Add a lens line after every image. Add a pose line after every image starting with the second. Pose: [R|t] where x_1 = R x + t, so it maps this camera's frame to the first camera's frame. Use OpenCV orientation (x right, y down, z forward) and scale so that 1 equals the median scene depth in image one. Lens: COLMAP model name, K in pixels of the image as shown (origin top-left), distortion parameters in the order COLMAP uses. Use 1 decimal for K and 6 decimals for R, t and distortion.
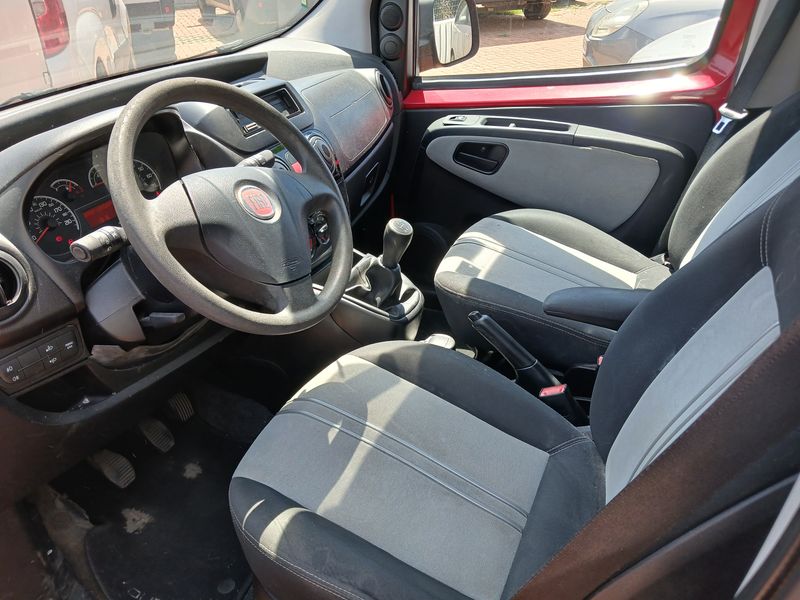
lens RADIAL K [[627.8, 0, 395.6], [0, 627.8, 298.4], [0, 0, 1]] dist [0.015130, -0.024772]
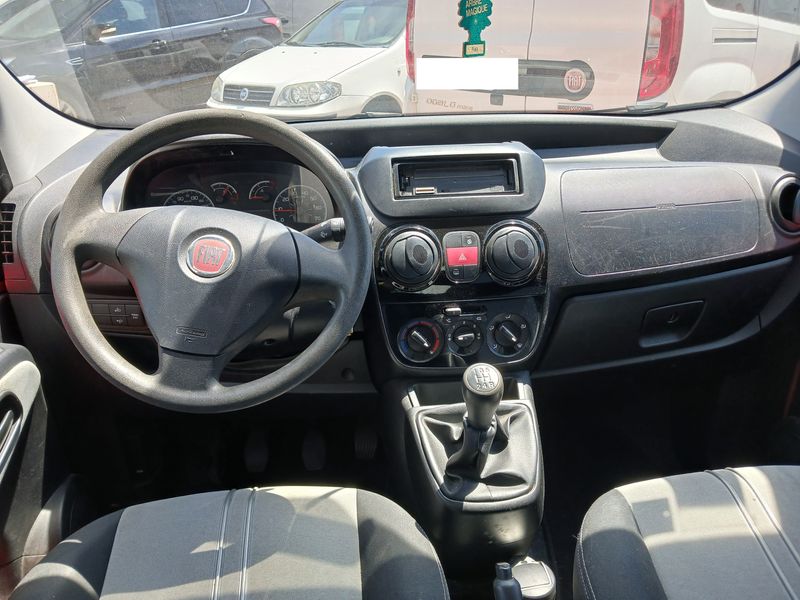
lens RADIAL K [[627.8, 0, 398.8], [0, 627.8, 301.2], [0, 0, 1]] dist [0.015130, -0.024772]
pose [[0.515936, 0.384802, -0.765335, 0.456421], [-0.438102, 0.886276, 0.150273, -0.258453], [0.736123, 0.257764, 0.625844, 0.513098]]
